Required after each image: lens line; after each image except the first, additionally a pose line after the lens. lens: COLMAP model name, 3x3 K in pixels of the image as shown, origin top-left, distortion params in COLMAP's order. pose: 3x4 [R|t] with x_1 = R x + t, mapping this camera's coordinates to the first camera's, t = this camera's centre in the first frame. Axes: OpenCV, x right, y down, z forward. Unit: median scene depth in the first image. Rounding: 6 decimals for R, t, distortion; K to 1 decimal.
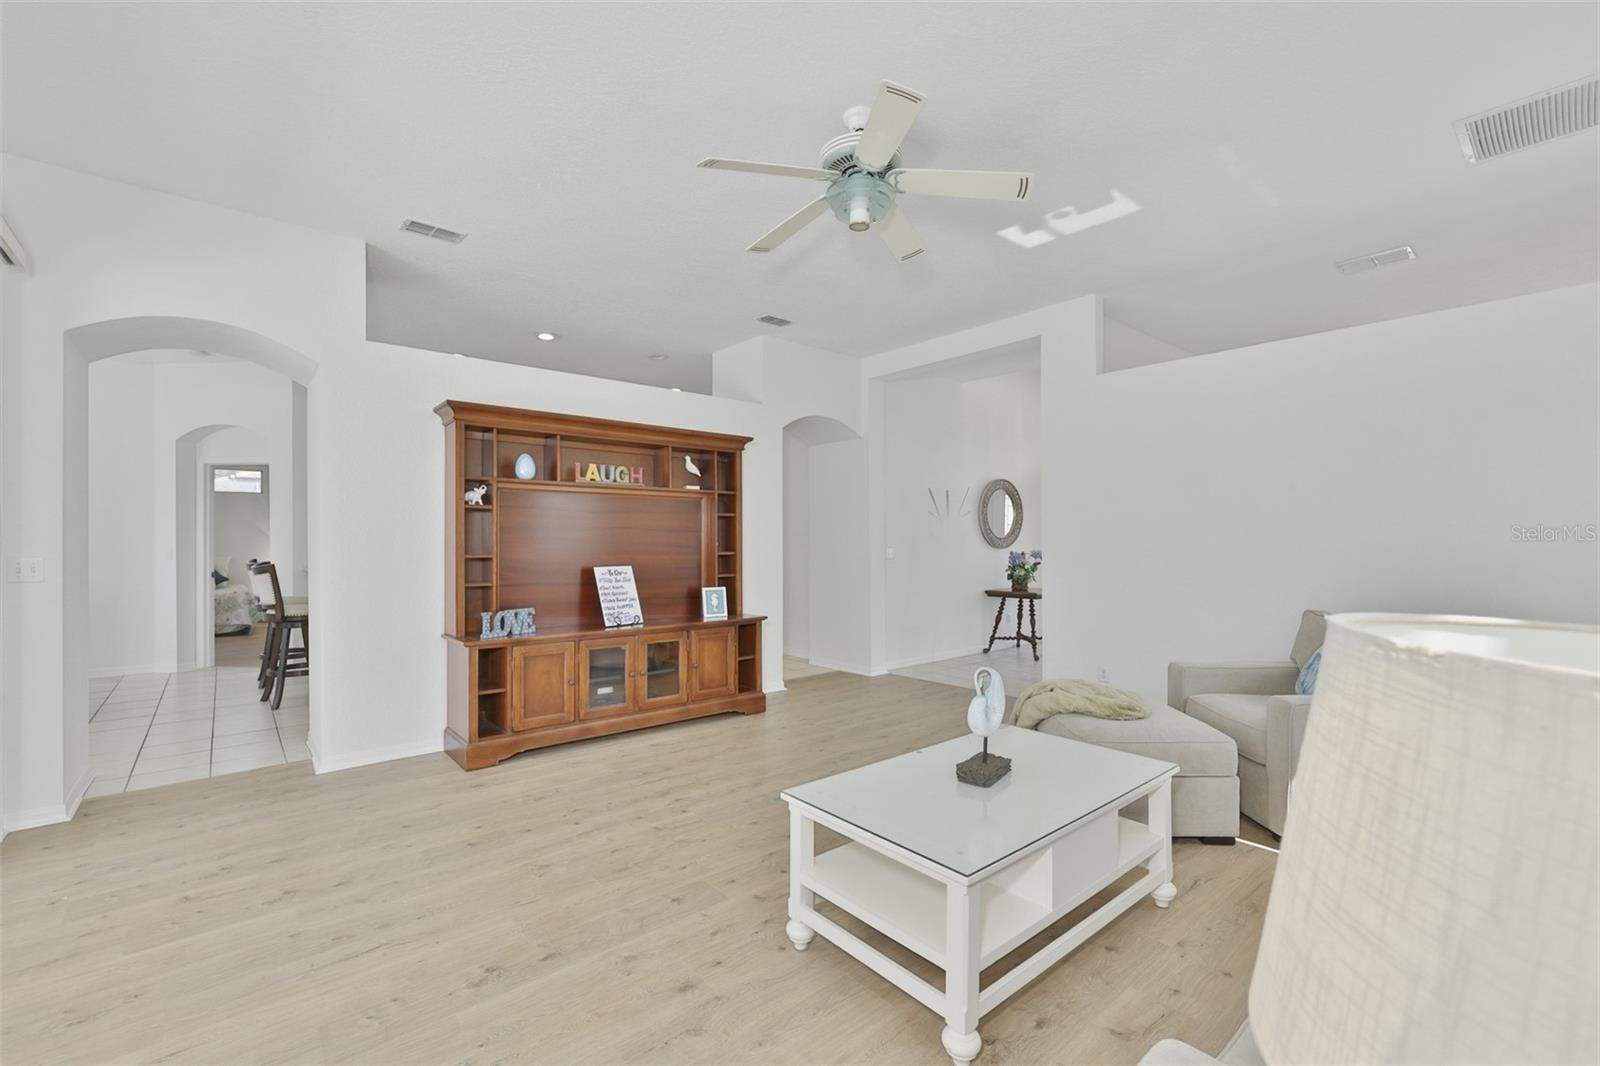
lens RADIAL K [[685.5, 0, 808.6], [0, 685.5, 539.1], [0, 0, 1]] dist [-0.002919, -0.000303]
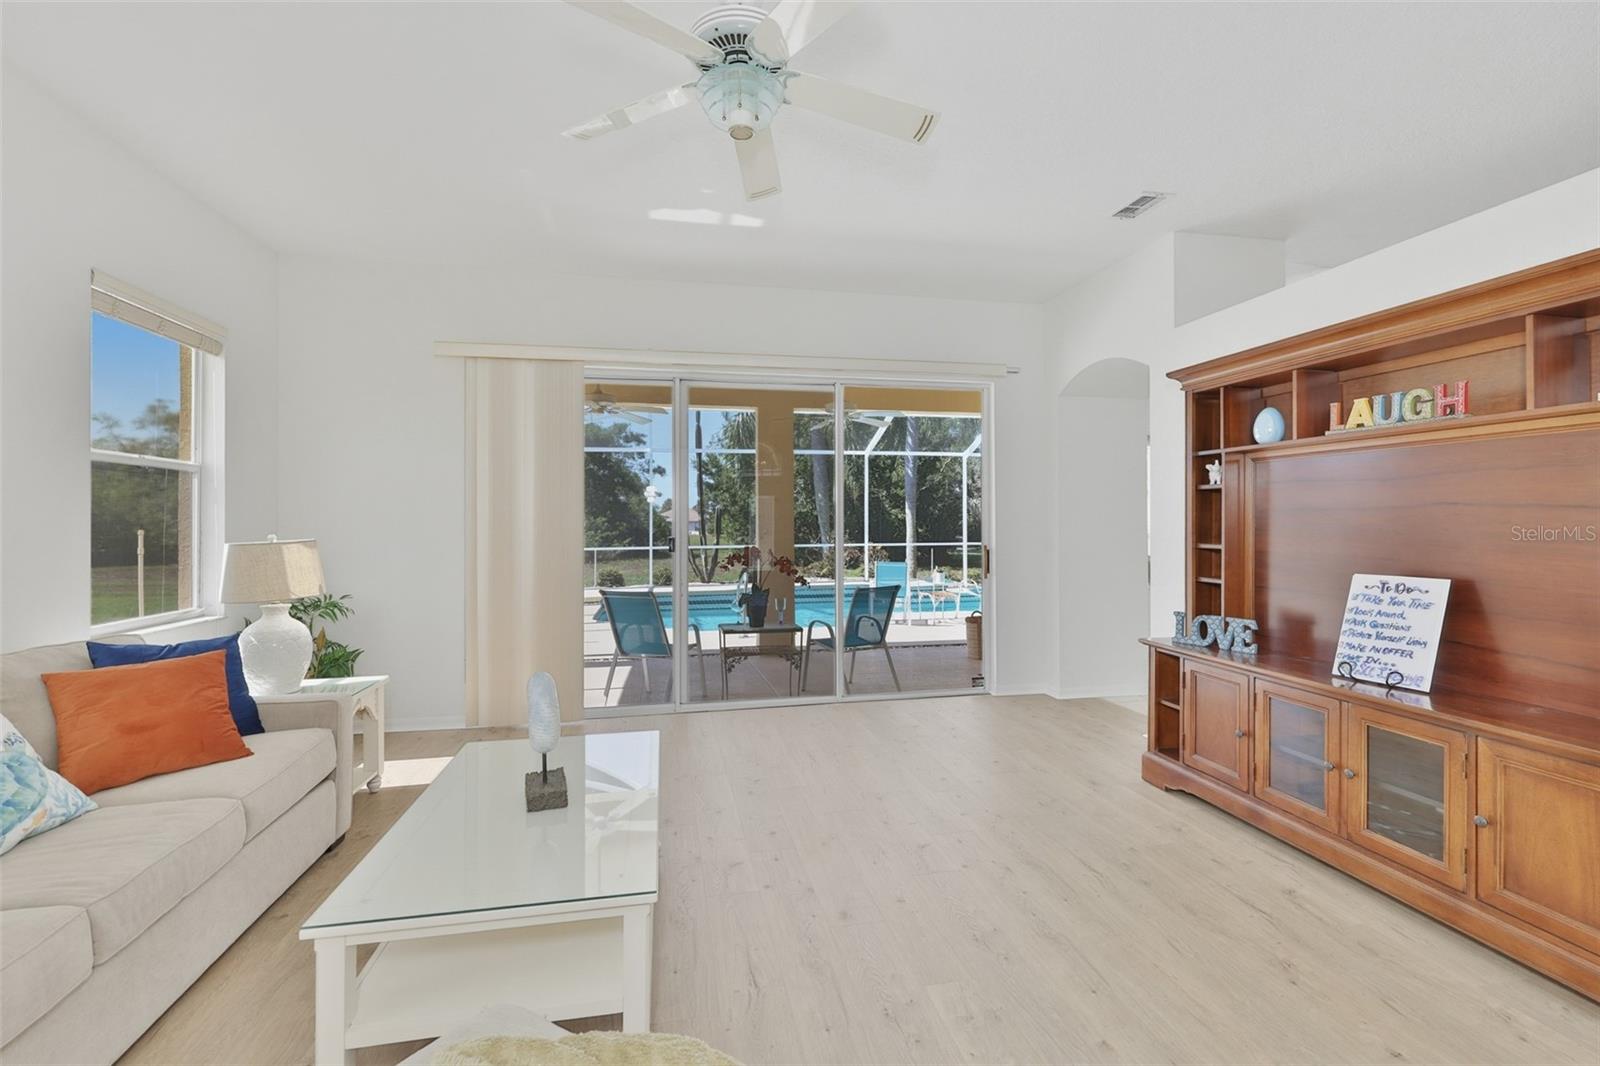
lens RADIAL K [[685.5, 0, 796.8], [0, 685.5, 533.3], [0, 0, 1]] dist [-0.002919, -0.000303]
pose [[-0.494087, 0.014246, -0.869296, 0.439480], [0.005275, 0.999896, 0.013387, -0.004570], [0.869397, 0.002029, -0.494111, 0.878856]]
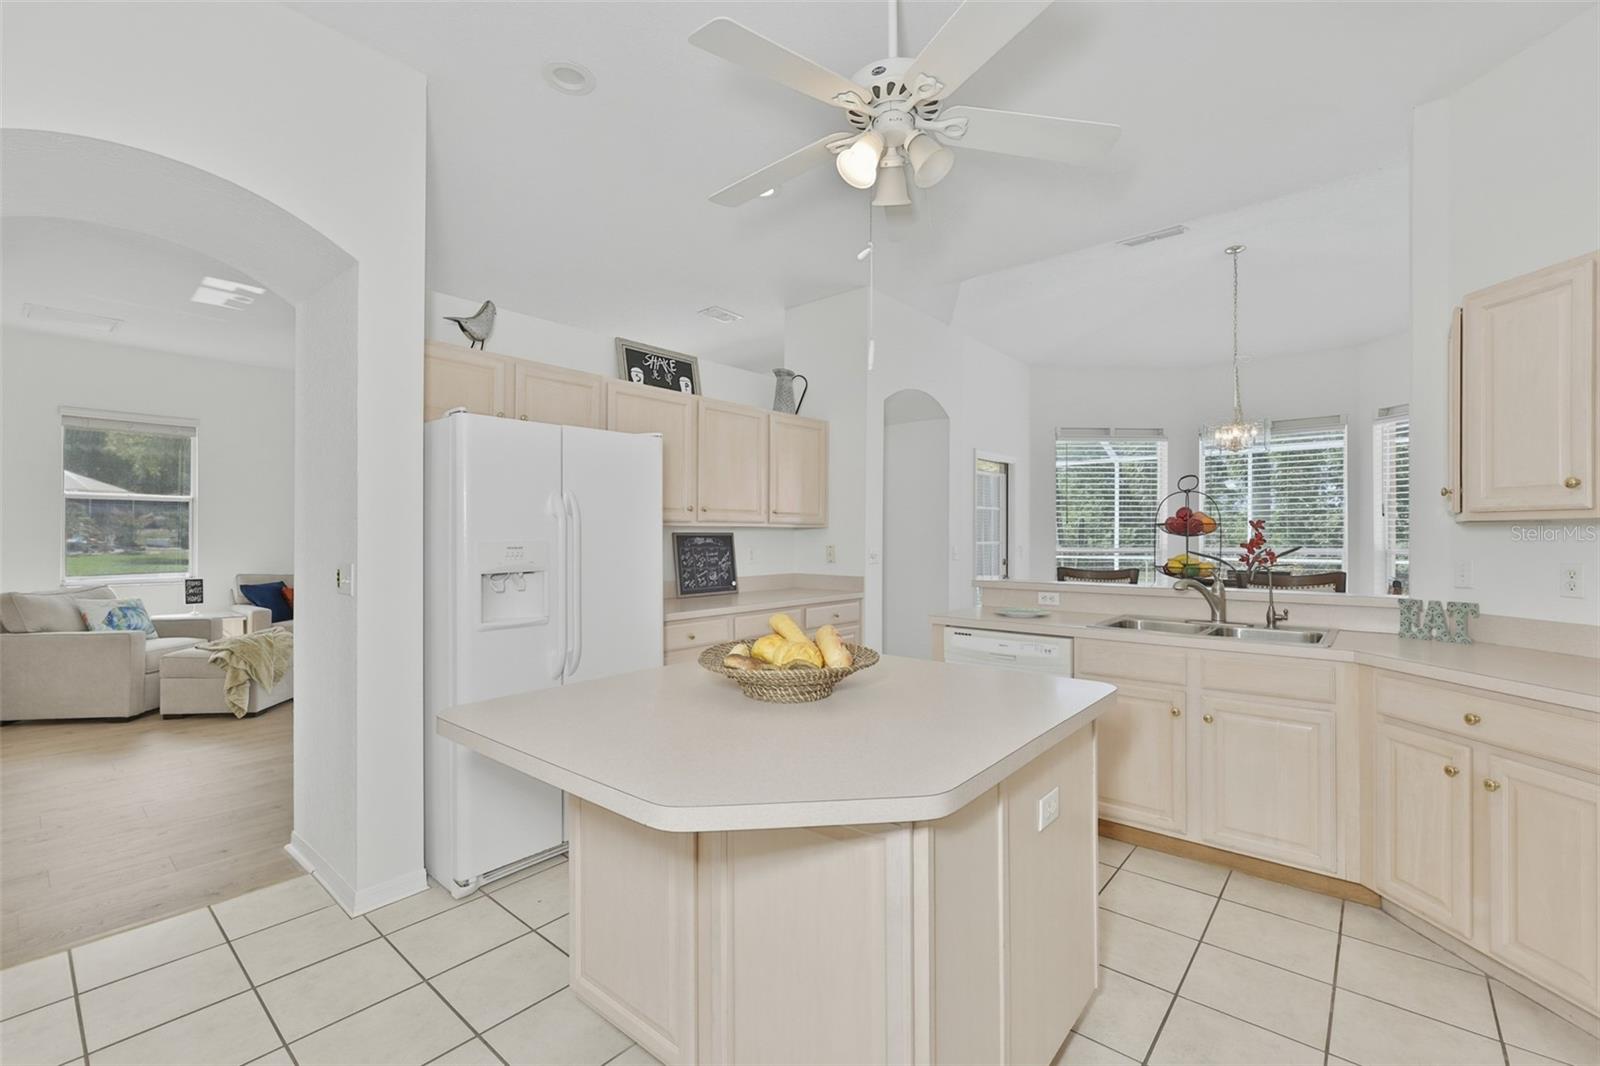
lens RADIAL K [[685.5, 0, 811.8], [0, 685.5, 533.2], [0, 0, 1]] dist [-0.002919, -0.000303]
pose [[-0.986413, -0.000069, -0.164287, -0.427978], [0.000708, 0.999989, -0.004672, 0.002657], [0.164285, -0.004725, -0.986402, 2.034094]]
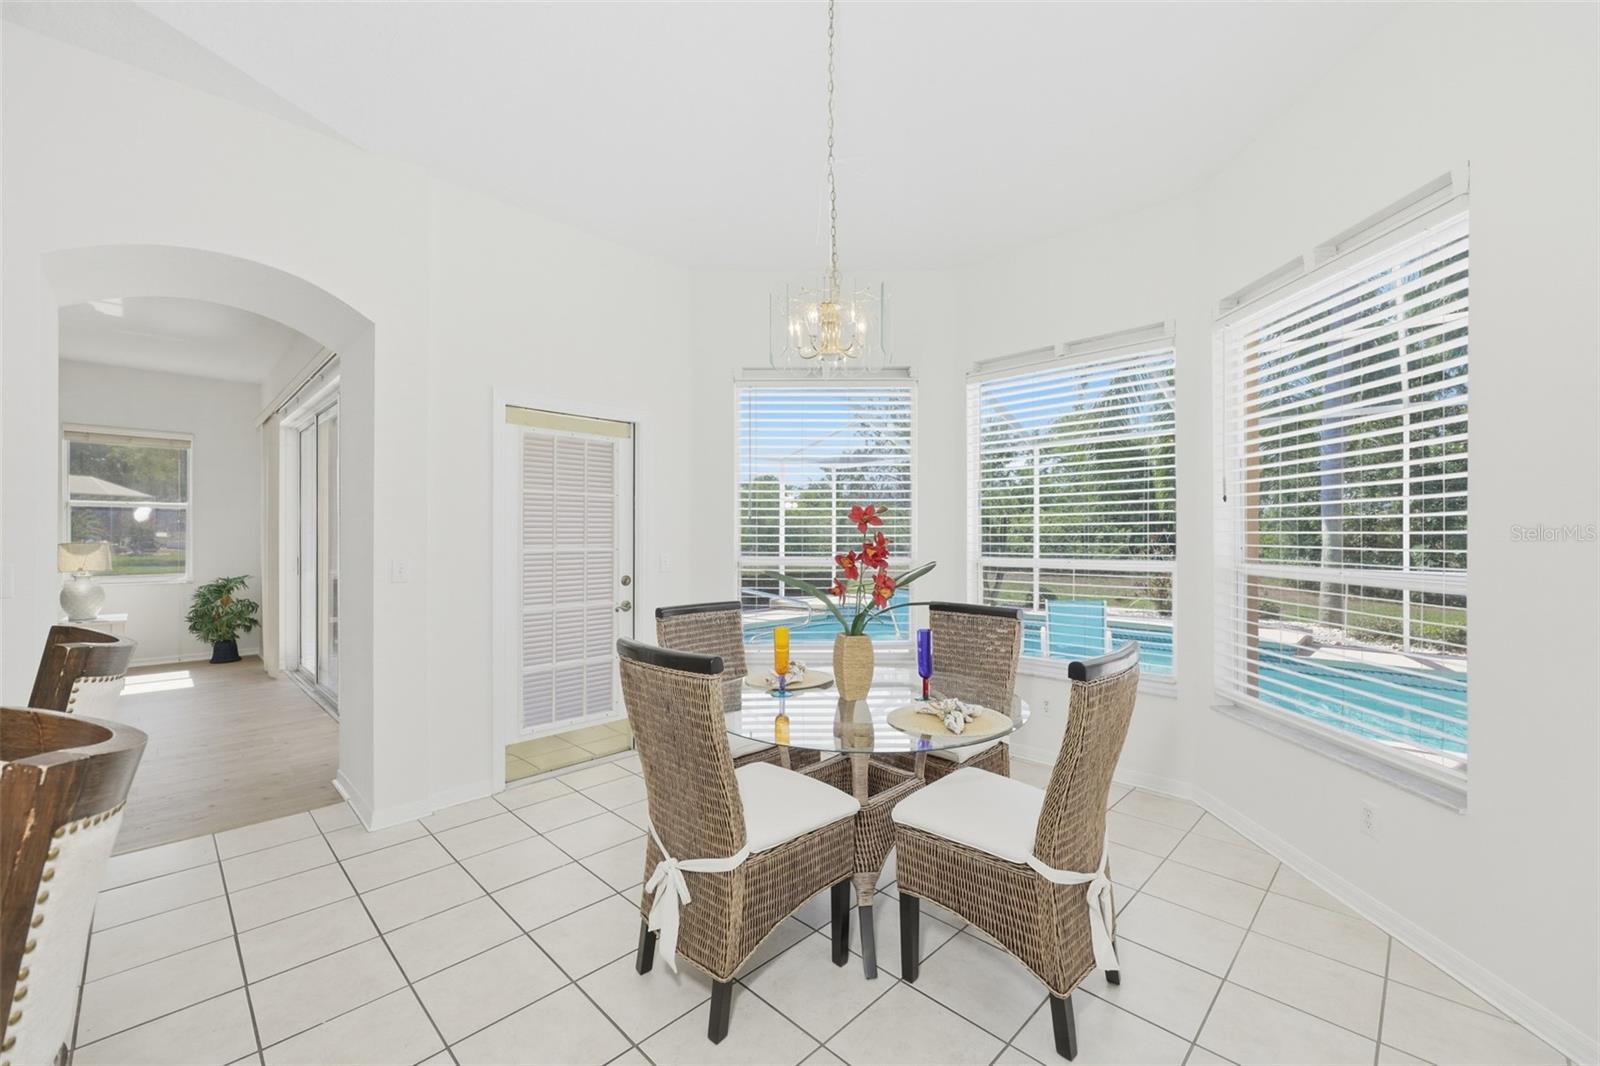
lens RADIAL K [[655.9, 0, 803.1], [0, 655.9, 538.0], [0, 0, 1]] dist [0.003888, 0.000274]
pose [[-0.996865, -0.002001, -0.079091, -1.248670], [-0.001893, 0.999997, -0.001450, -0.001662], [0.079094, -0.001295, -0.996866, 1.518651]]
